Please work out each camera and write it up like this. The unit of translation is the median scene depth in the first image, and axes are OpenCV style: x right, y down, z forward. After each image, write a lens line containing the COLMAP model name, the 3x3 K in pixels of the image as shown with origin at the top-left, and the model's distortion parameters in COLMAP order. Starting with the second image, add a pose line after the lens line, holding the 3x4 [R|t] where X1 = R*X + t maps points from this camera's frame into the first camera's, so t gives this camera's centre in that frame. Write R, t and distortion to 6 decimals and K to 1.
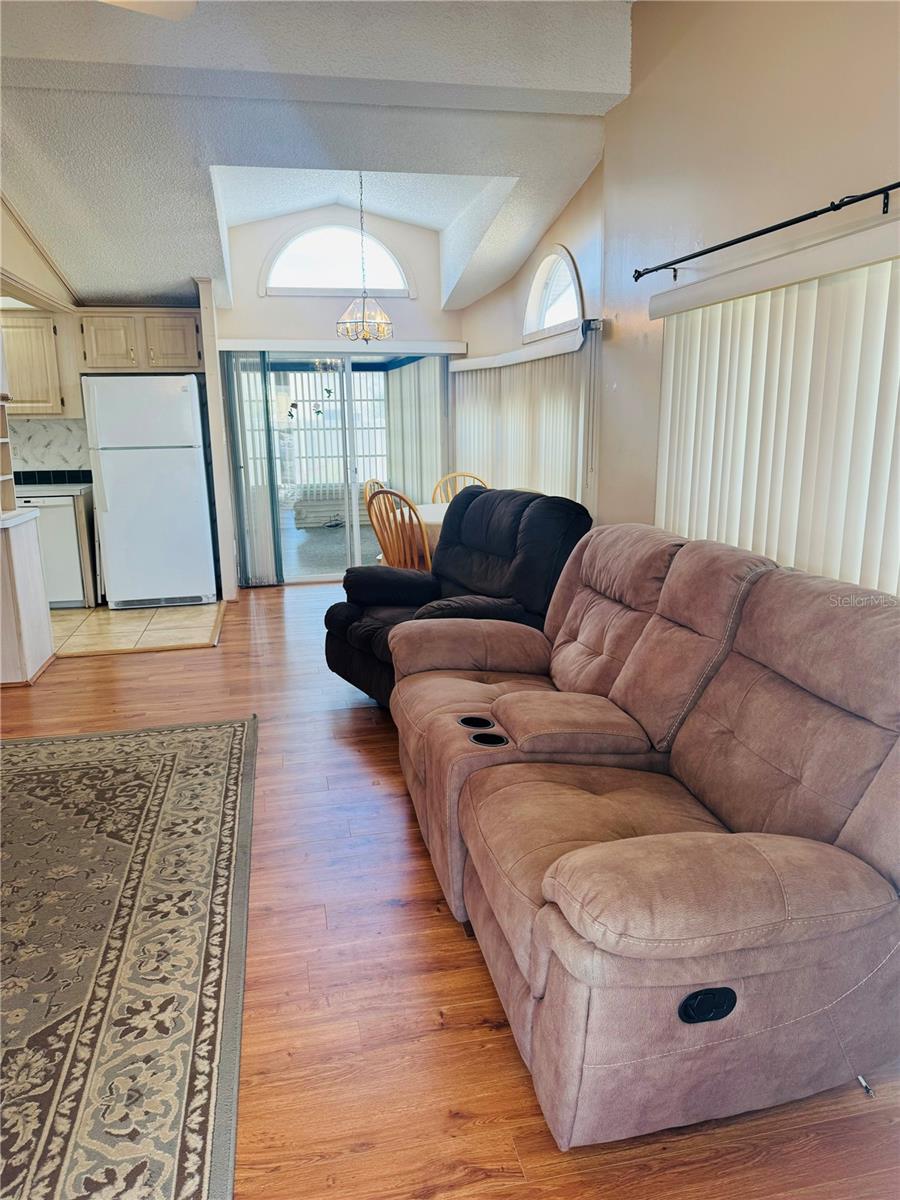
lens RADIAL K [[839.4, 0, 450.2], [0, 839.4, 603.5], [0, 0, 1]] dist [-0.010541, -0.003178]
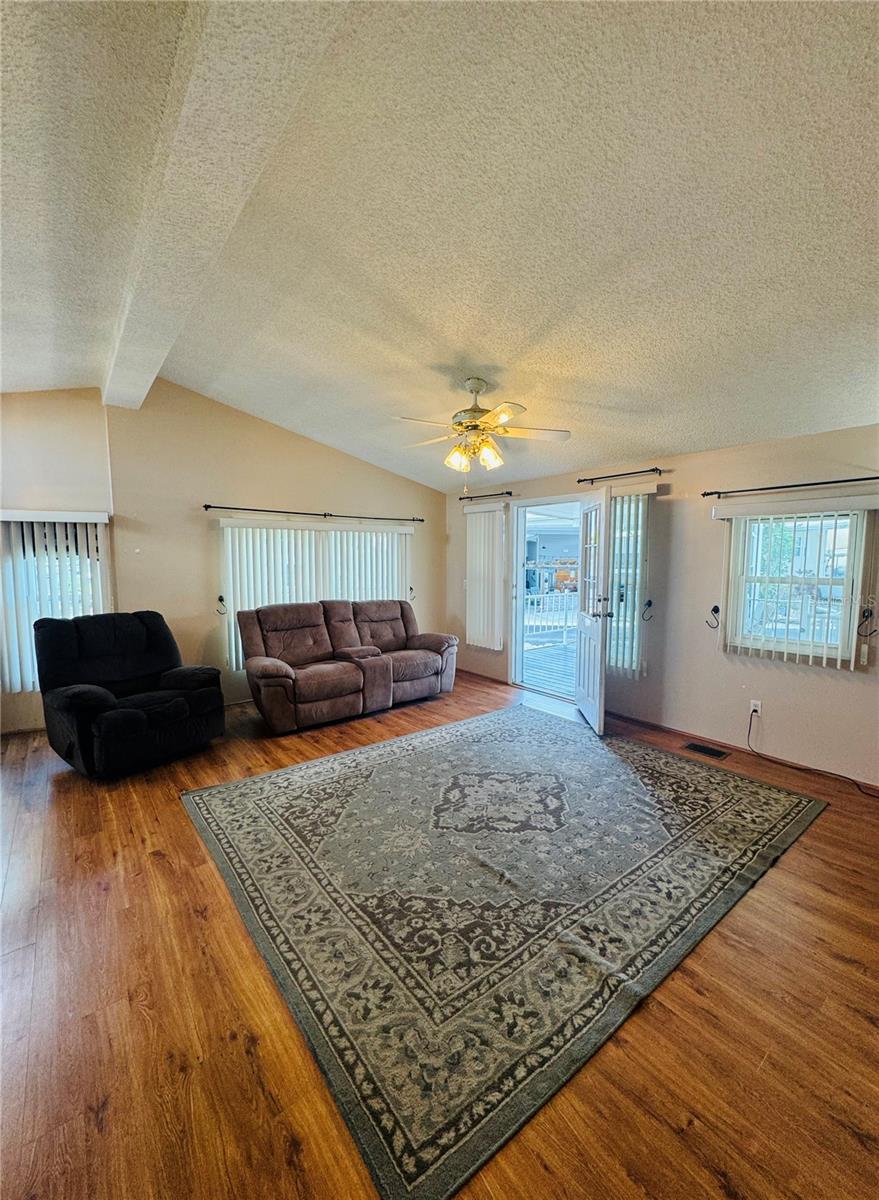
lens RADIAL K [[484.9, 0, 437.7], [0, 484.9, 597.9], [0, 0, 1]] dist [-0.002256, -0.000990]
pose [[-0.434956, -0.063733, 0.898193, -1.280477], [0.208945, 0.963122, 0.169523, -0.244171], [-0.875874, 0.261408, -0.405599, 1.063823]]
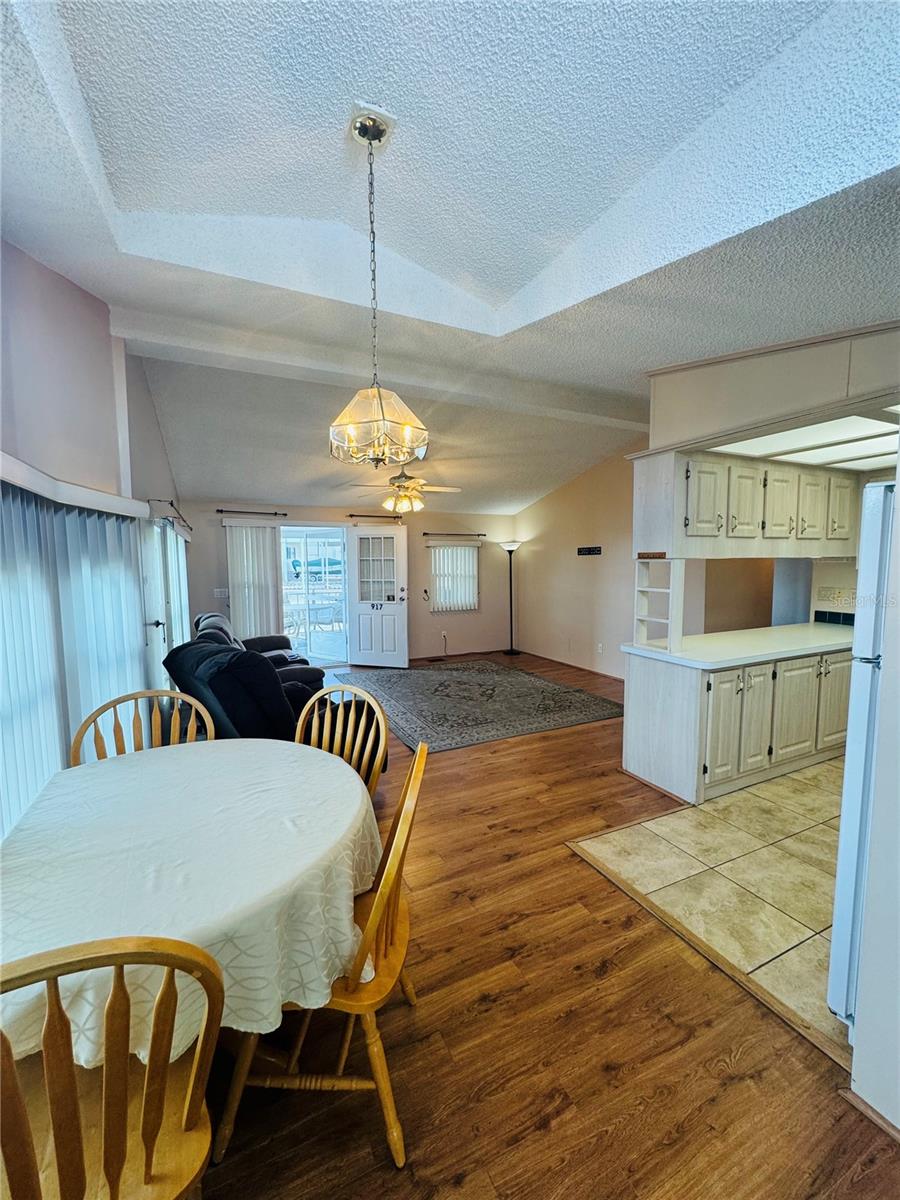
lens RADIAL K [[484.9, 0, 447.2], [0, 484.9, 605.2], [0, 0, 1]] dist [-0.002256, -0.000990]
pose [[-0.970705, 0.045135, -0.235996, -0.092388], [-0.030892, 0.950602, 0.308873, -0.529730], [0.238279, 0.307115, -0.921360, 2.180952]]
